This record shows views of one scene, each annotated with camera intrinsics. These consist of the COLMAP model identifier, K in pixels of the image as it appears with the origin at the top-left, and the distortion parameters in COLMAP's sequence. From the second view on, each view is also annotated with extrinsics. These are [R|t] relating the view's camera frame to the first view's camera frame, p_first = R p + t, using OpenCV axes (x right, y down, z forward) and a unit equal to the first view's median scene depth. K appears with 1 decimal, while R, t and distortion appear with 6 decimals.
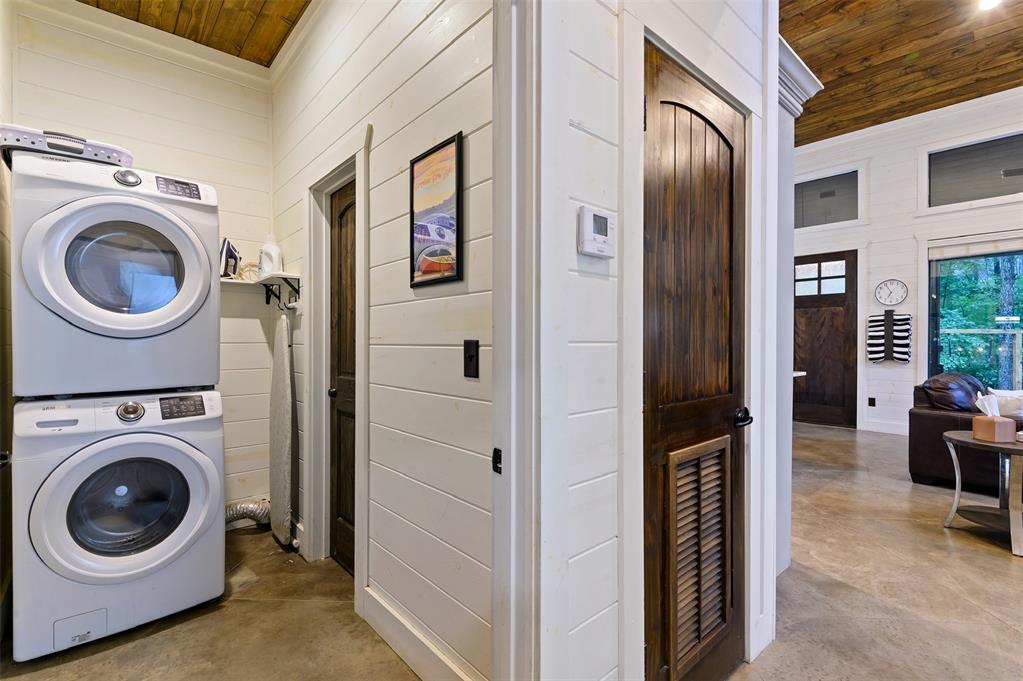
lens RADIAL K [[467.0, 0, 515.1], [0, 467.0, 340.2], [0, 0, 1]] dist [0.001641, -0.001574]
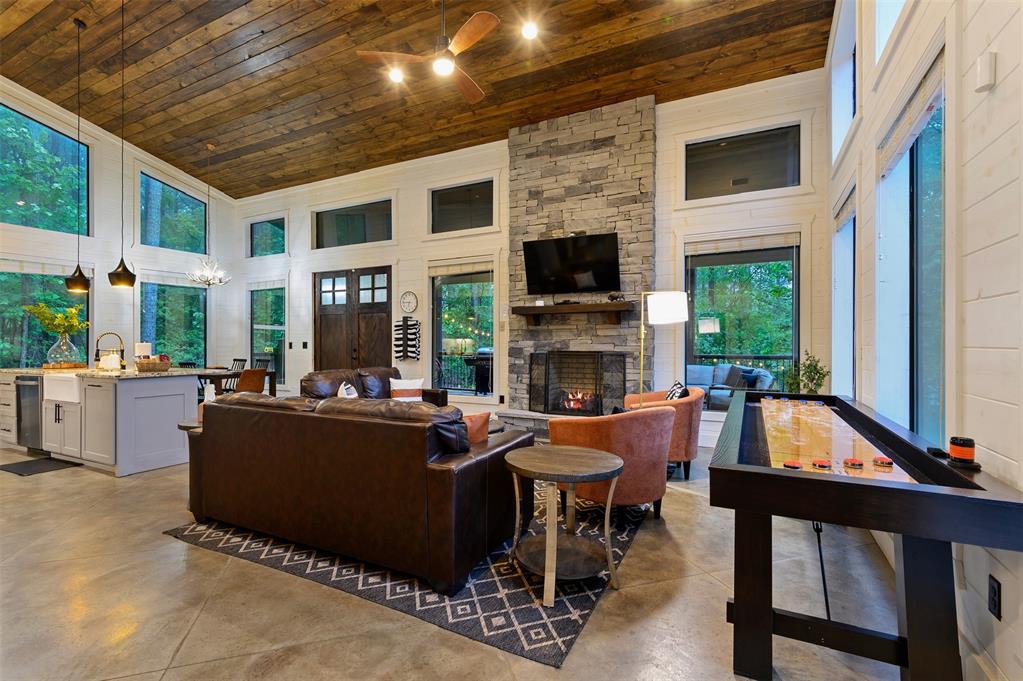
lens RADIAL K [[467.0, 0, 508.5], [0, 467.0, 343.1], [0, 0, 1]] dist [0.001641, -0.001574]
pose [[0.936103, -0.008369, 0.351626, 0.625011], [0.006532, 0.999958, 0.006409, -0.002300], [-0.351665, -0.003702, 0.936118, -0.226970]]
